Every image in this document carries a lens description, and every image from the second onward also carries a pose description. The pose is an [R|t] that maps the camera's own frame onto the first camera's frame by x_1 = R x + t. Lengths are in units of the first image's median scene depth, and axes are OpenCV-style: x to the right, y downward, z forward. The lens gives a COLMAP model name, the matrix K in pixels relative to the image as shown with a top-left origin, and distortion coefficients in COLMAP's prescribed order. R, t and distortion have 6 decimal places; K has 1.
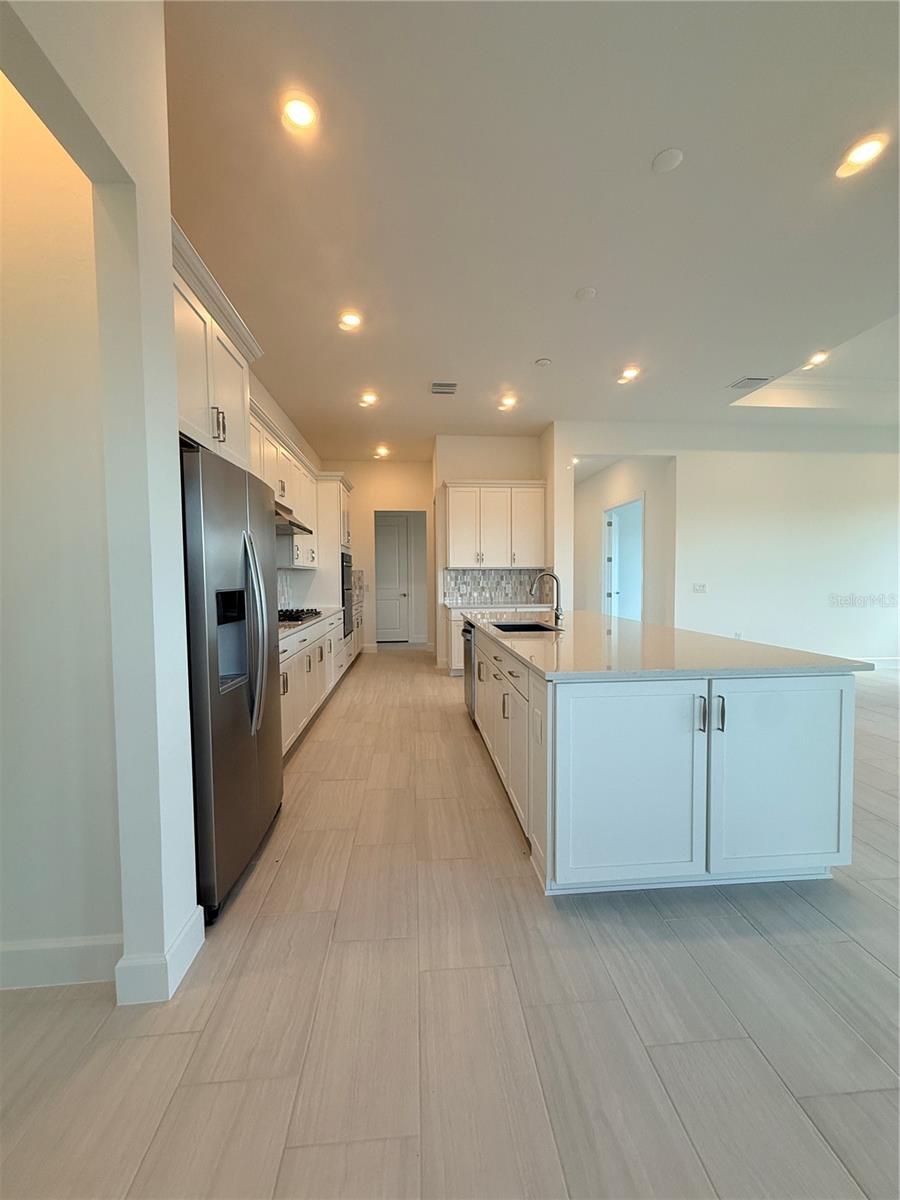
lens RADIAL K [[479.2, 0, 454.8], [0, 479.2, 600.4], [0, 0, 1]] dist [0.001196, -0.000469]
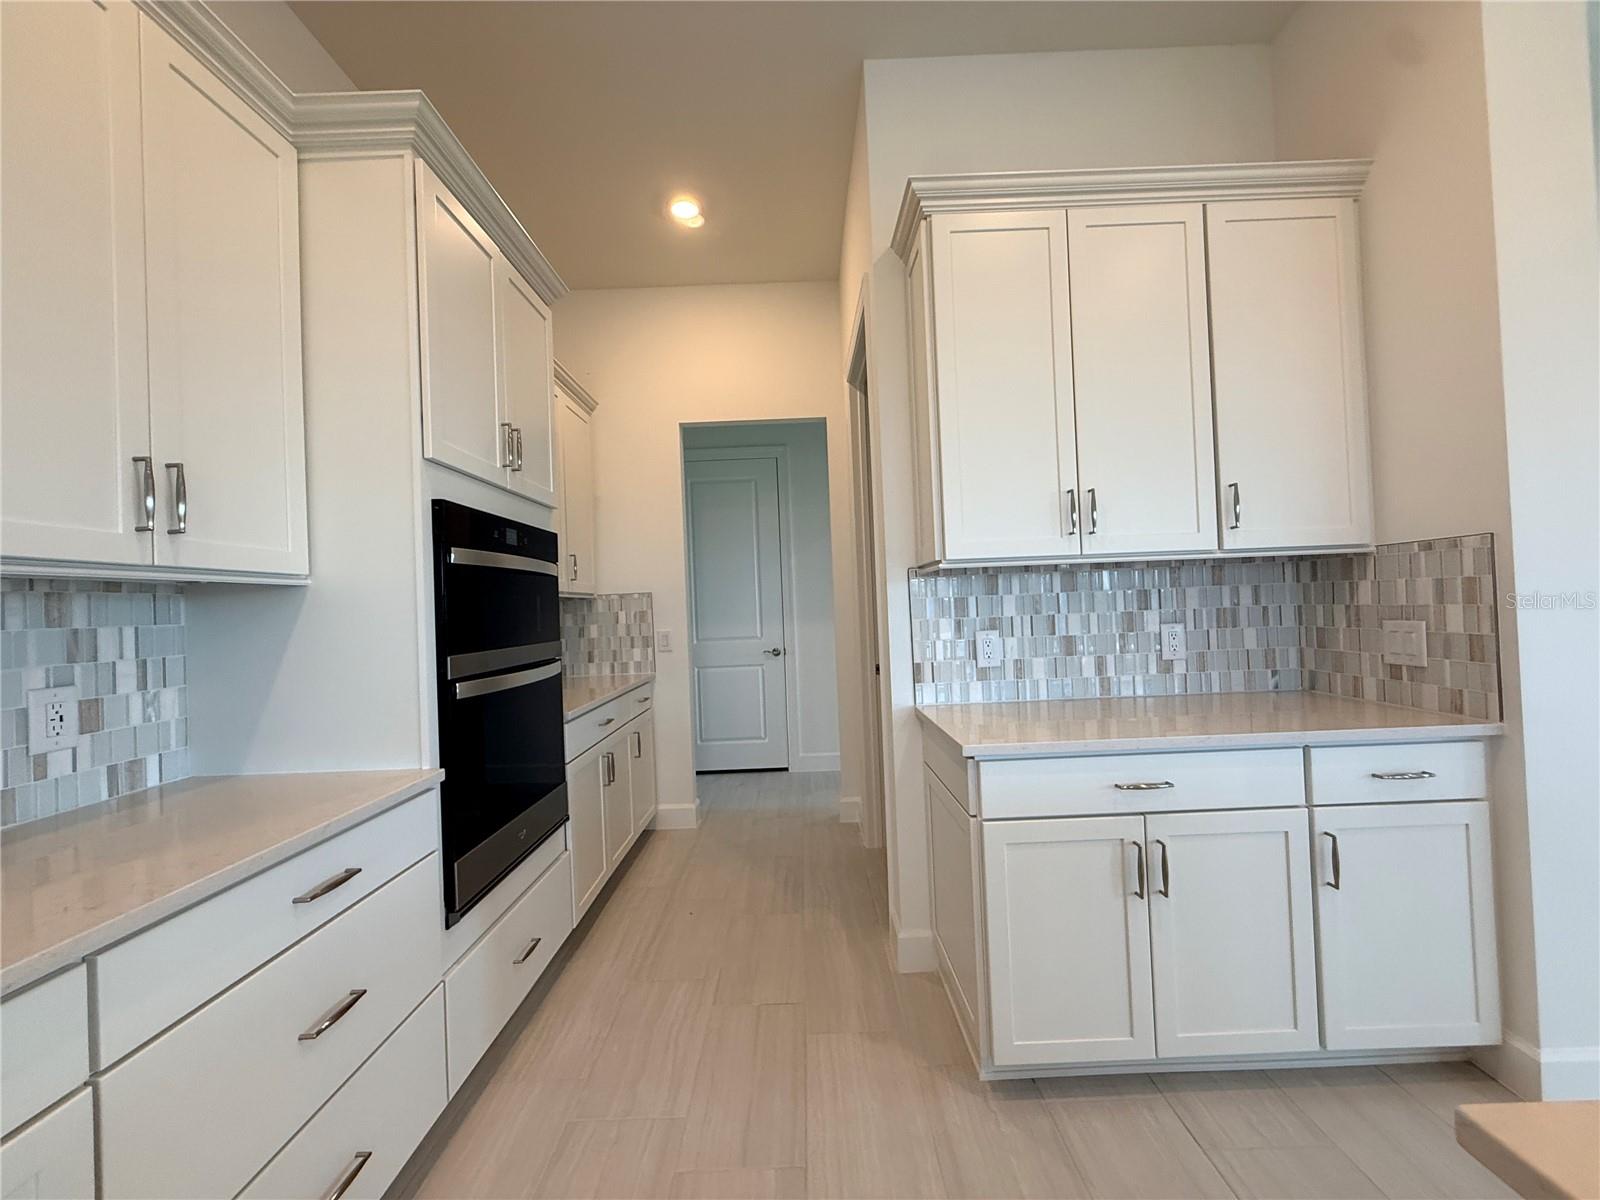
lens RADIAL K [[639.0, 0, 795.6], [0, 639.0, 598.3], [0, 0, 1]] dist [0.001196, -0.000469]
pose [[0.995817, -0.034593, -0.084564, -0.057261], [0.029260, 0.997552, -0.063505, -0.032883], [0.086554, 0.060765, 0.994392, 0.681115]]
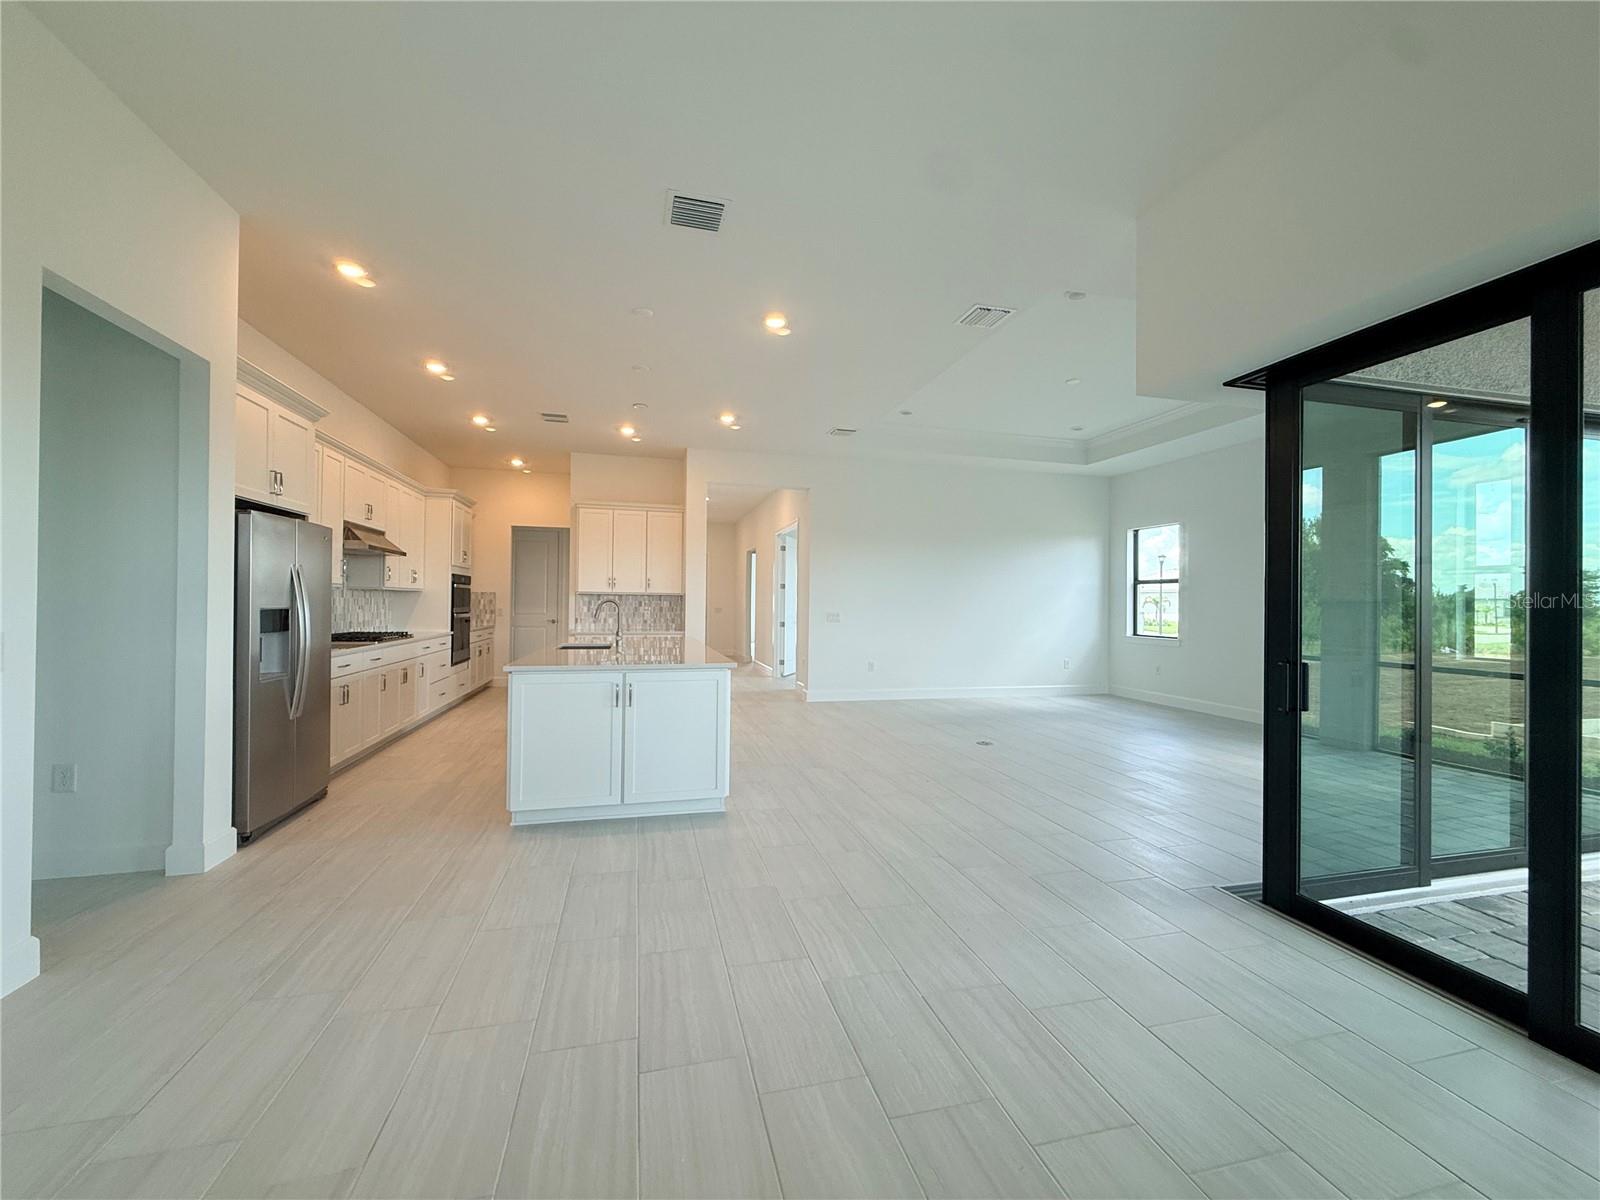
lens RADIAL K [[639.0, 0, 798.7], [0, 639.0, 602.0], [0, 0, 1]] dist [0.001196, -0.000469]
pose [[0.986697, 0.019256, 0.161423, 0.212982], [-0.011110, 0.998626, -0.051219, 0.011330], [-0.162188, 0.048745, 0.985555, -0.311826]]
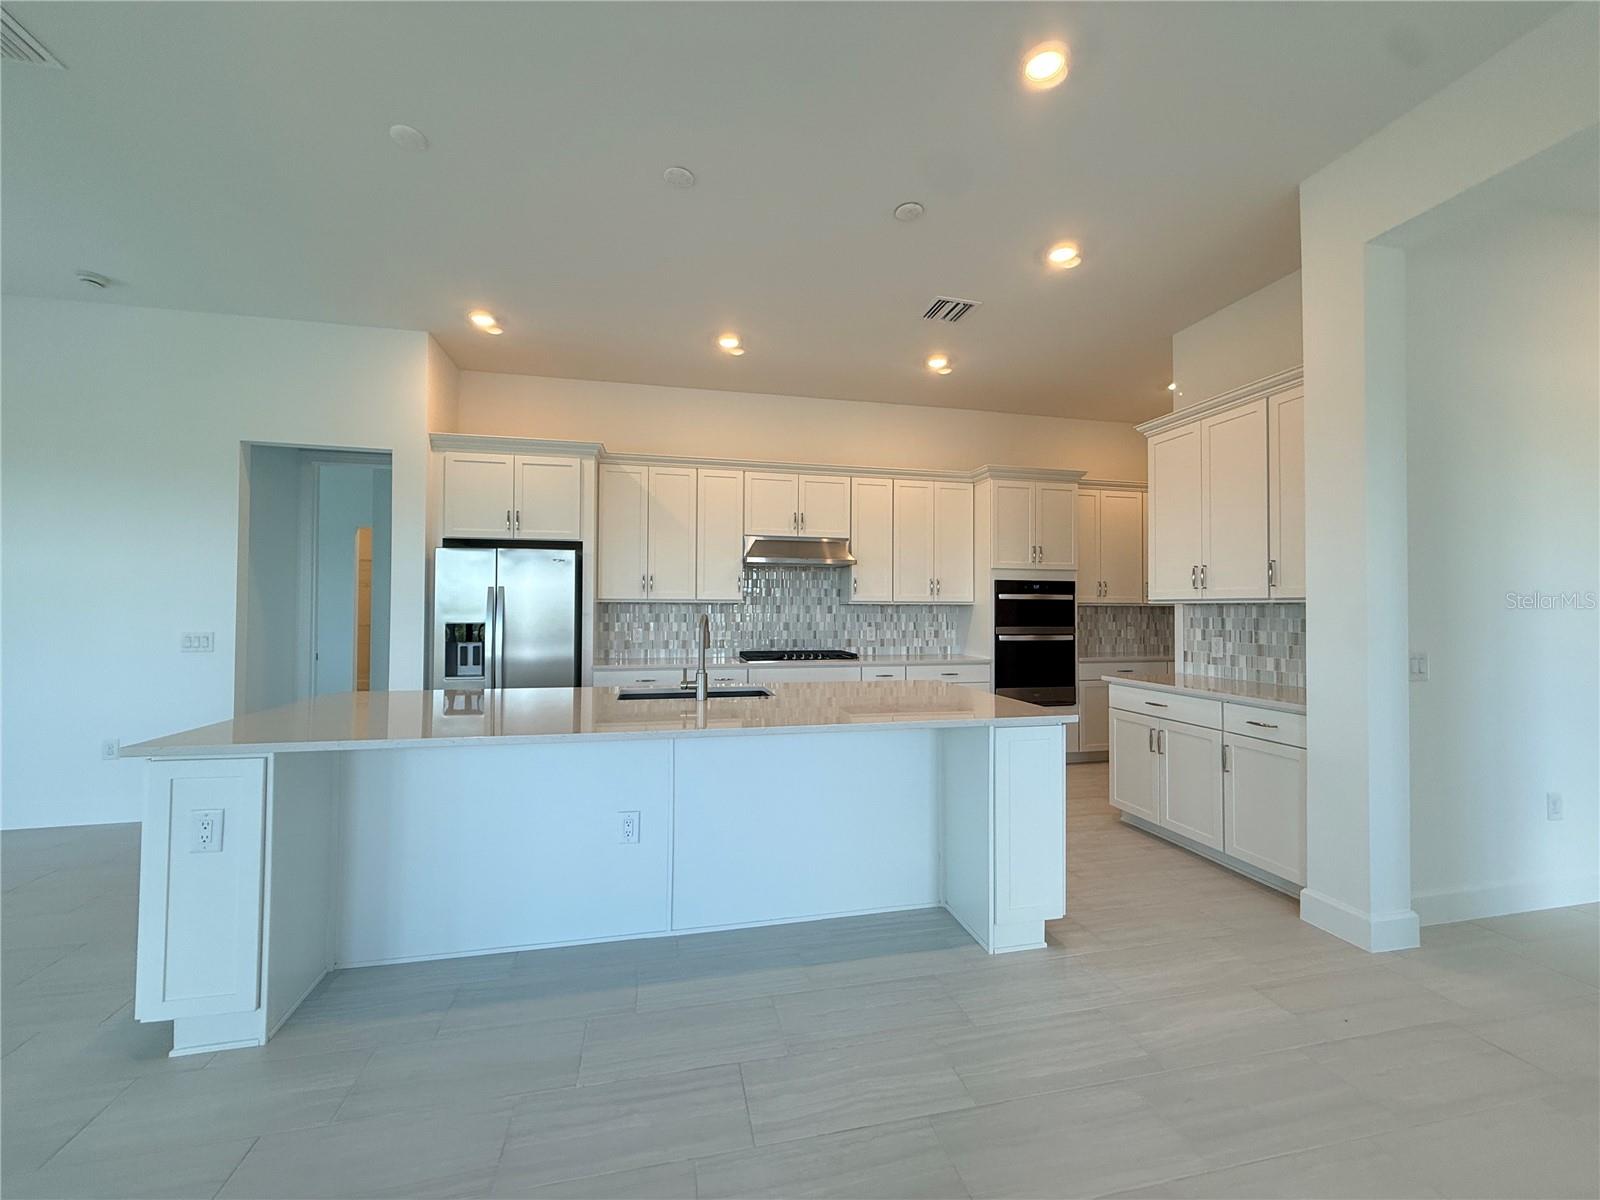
lens RADIAL K [[639.0, 0, 801.4], [0, 639.0, 600.2], [0, 0, 1]] dist [0.001196, -0.000469]
pose [[0.141982, -0.006882, -0.989845, 0.576930], [-0.054747, 0.998391, -0.014794, -0.038827], [0.988354, 0.056292, 0.141376, 0.547106]]
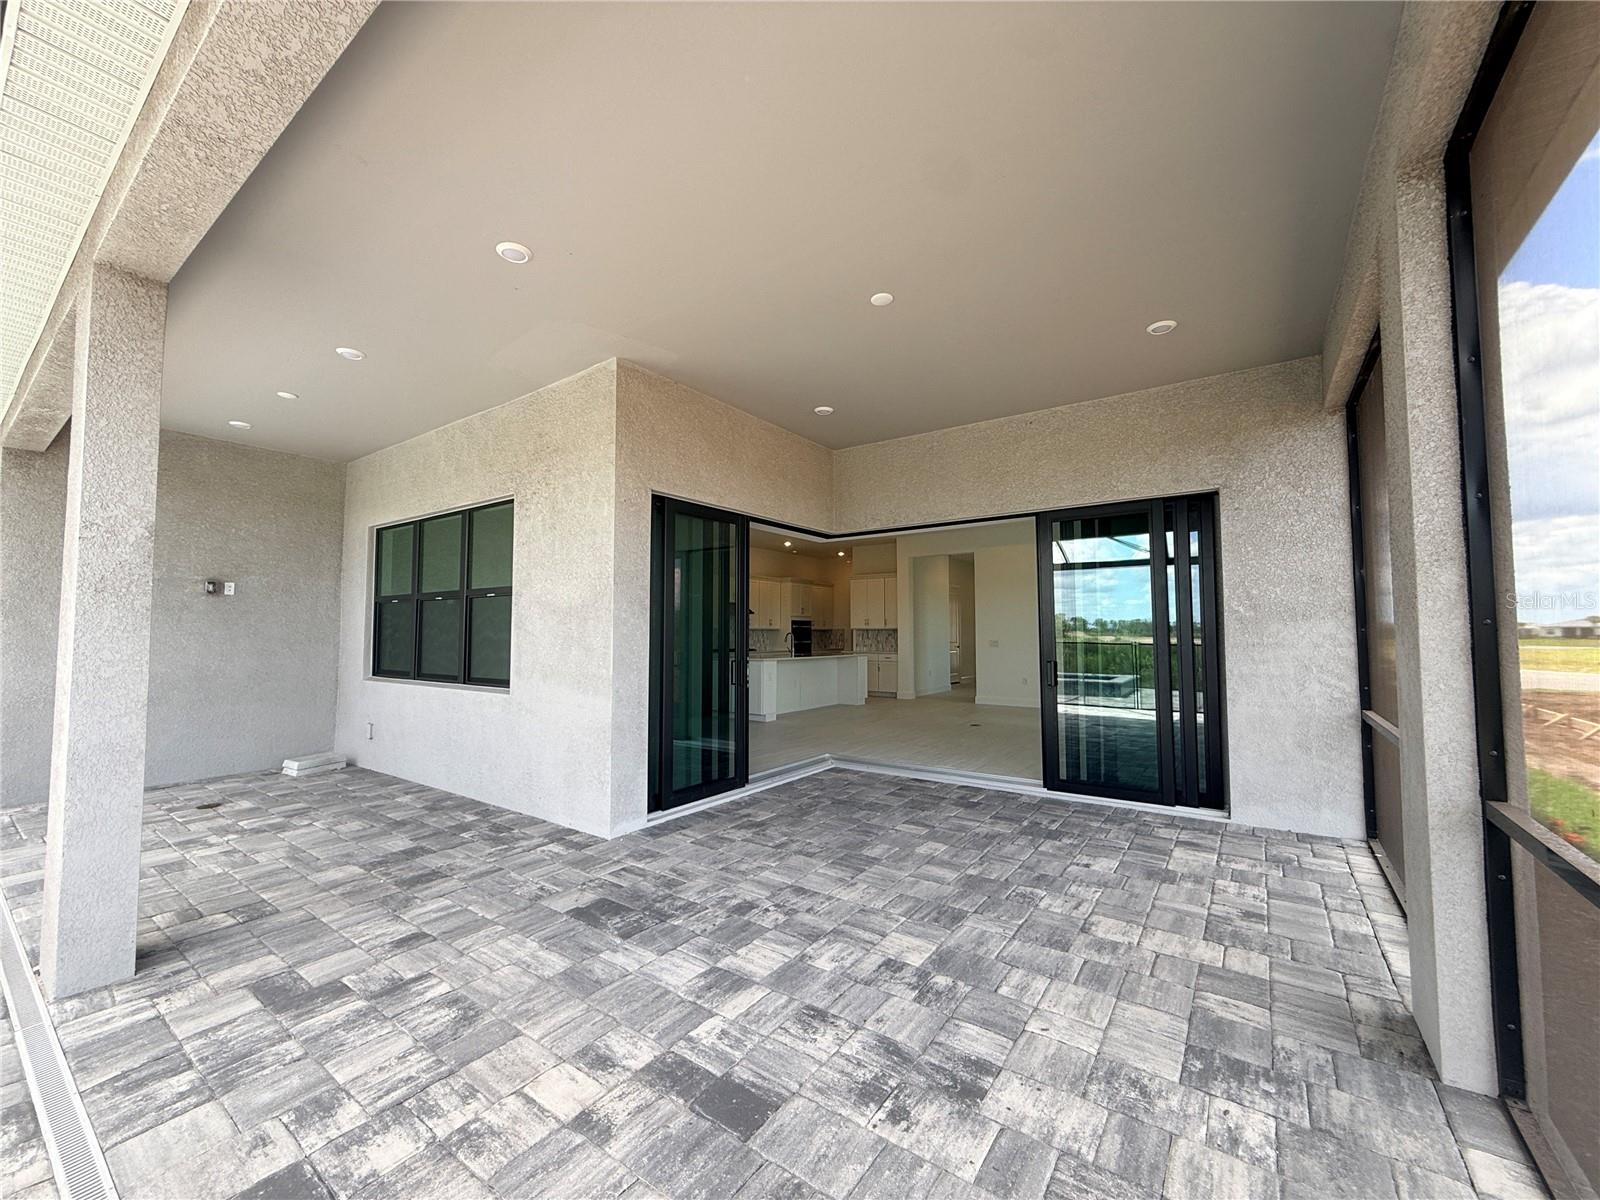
lens RADIAL K [[639.0, 0, 799.8], [0, 639.0, 601.3], [0, 0, 1]] dist [0.001196, -0.000469]
pose [[0.762893, -0.028205, -0.645909, 1.252196], [-0.035671, 0.995690, -0.085610, 0.032210], [0.645540, 0.088351, 0.758599, -0.769098]]
